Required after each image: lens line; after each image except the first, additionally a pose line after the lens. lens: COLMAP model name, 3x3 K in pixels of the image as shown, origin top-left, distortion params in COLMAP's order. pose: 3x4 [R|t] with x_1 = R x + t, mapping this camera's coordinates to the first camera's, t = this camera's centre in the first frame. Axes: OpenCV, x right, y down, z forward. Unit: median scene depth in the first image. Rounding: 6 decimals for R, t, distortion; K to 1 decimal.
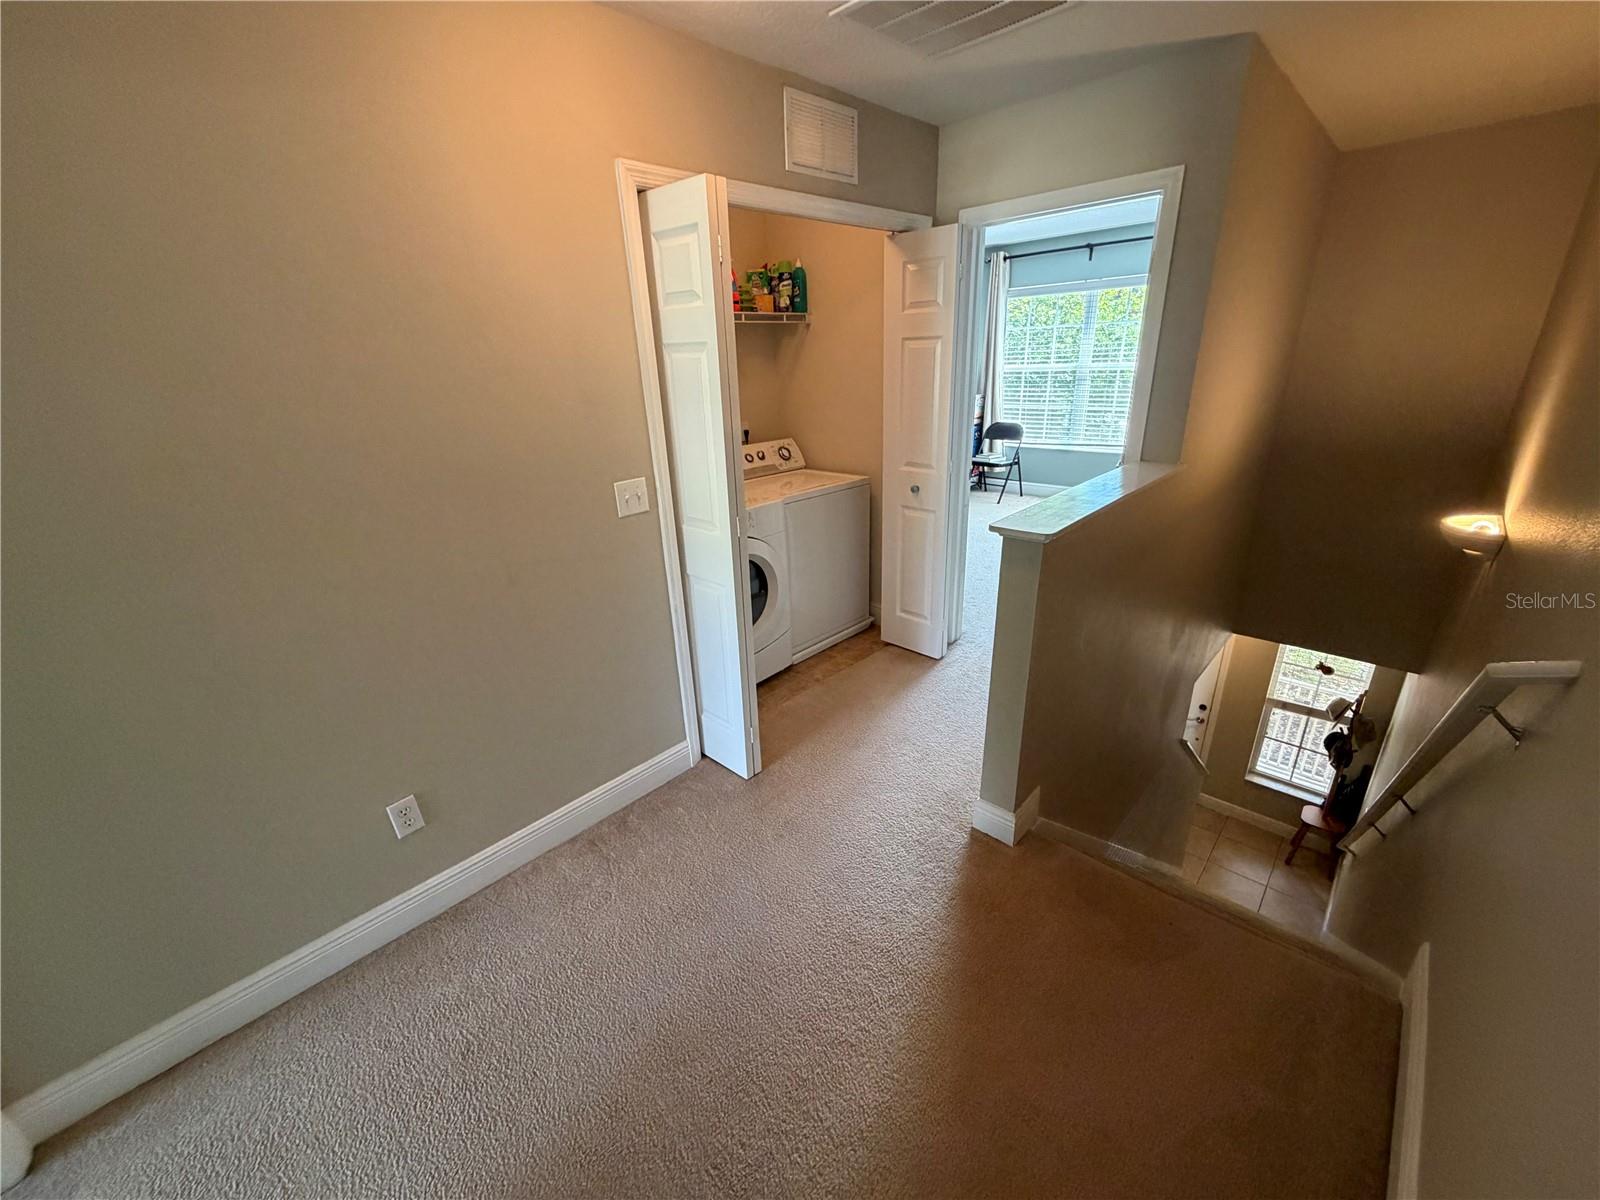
lens RADIAL K [[638.7, 0, 787.4], [0, 638.7, 605.7], [0, 0, 1]] dist [-0.000859, 0.000739]
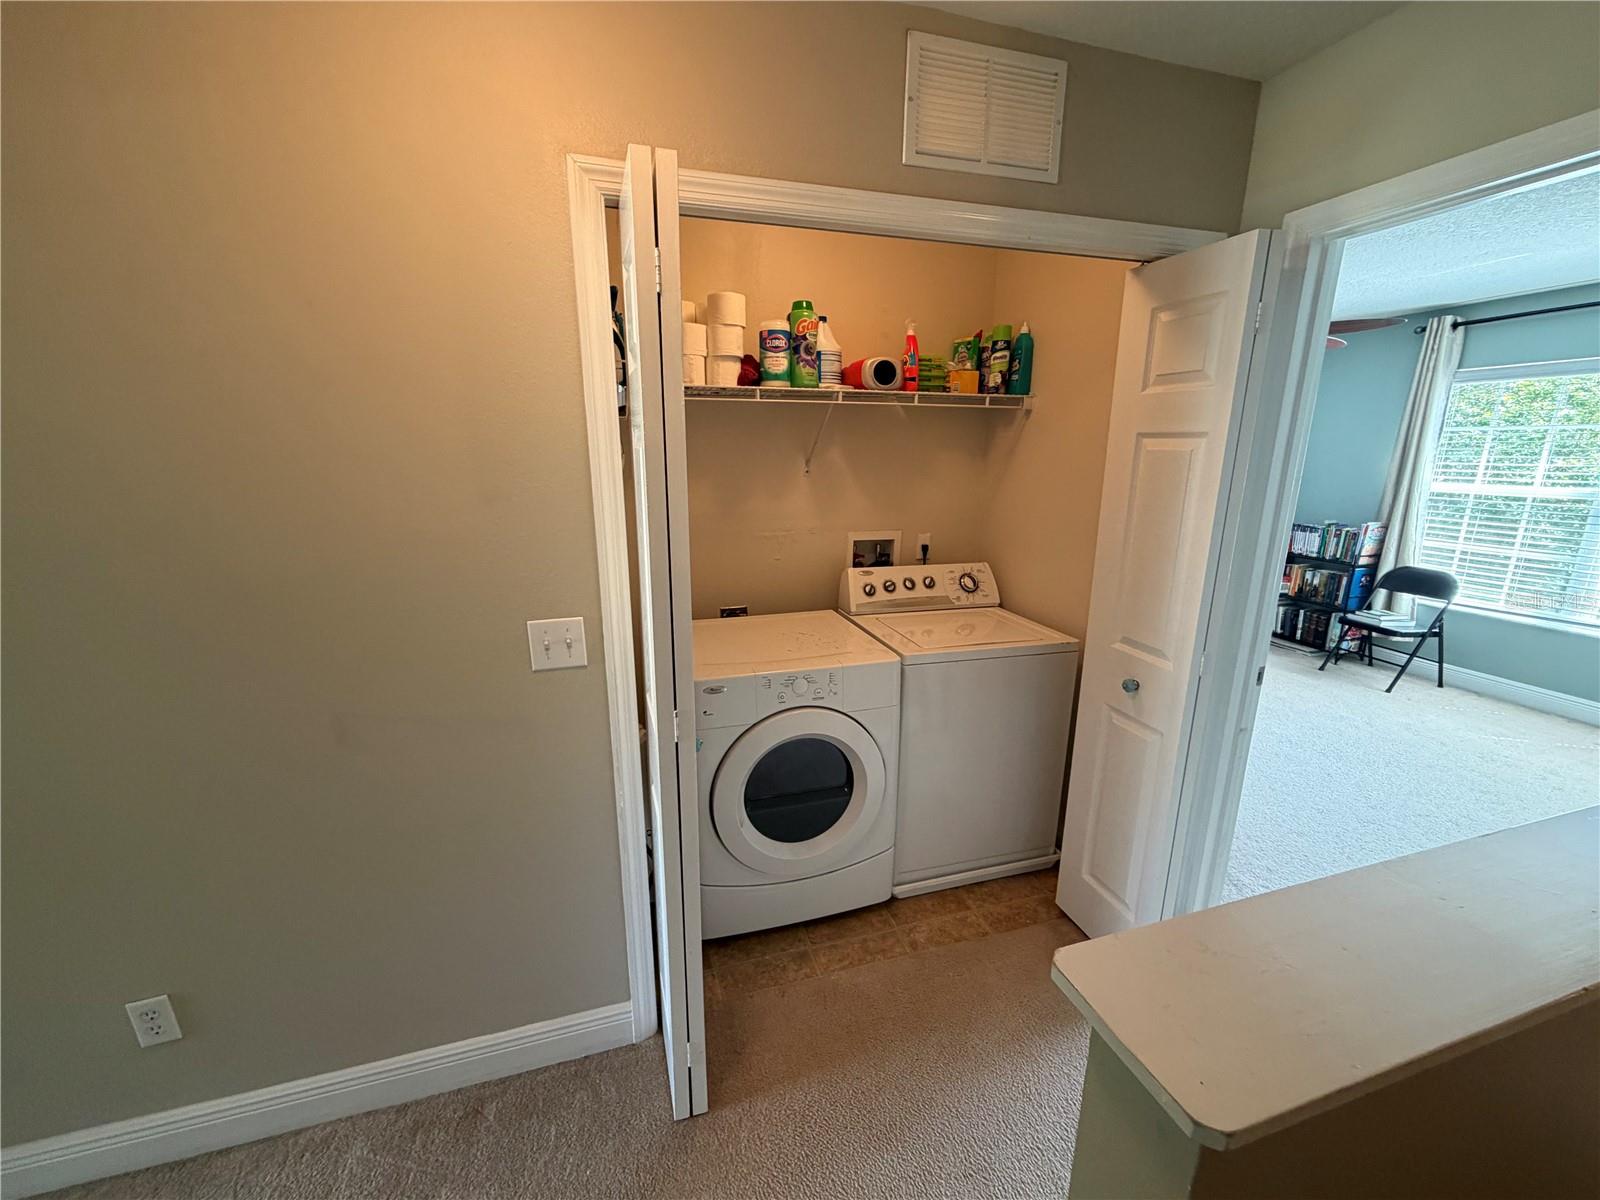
lens RADIAL K [[638.7, 0, 790.1], [0, 638.7, 605.0], [0, 0, 1]] dist [-0.000859, 0.000739]
pose [[0.873885, 0.160579, -0.458846, 0.164157], [-0.216415, 0.973686, -0.071415, -0.130067], [0.435305, 0.161709, 0.885641, 0.308434]]
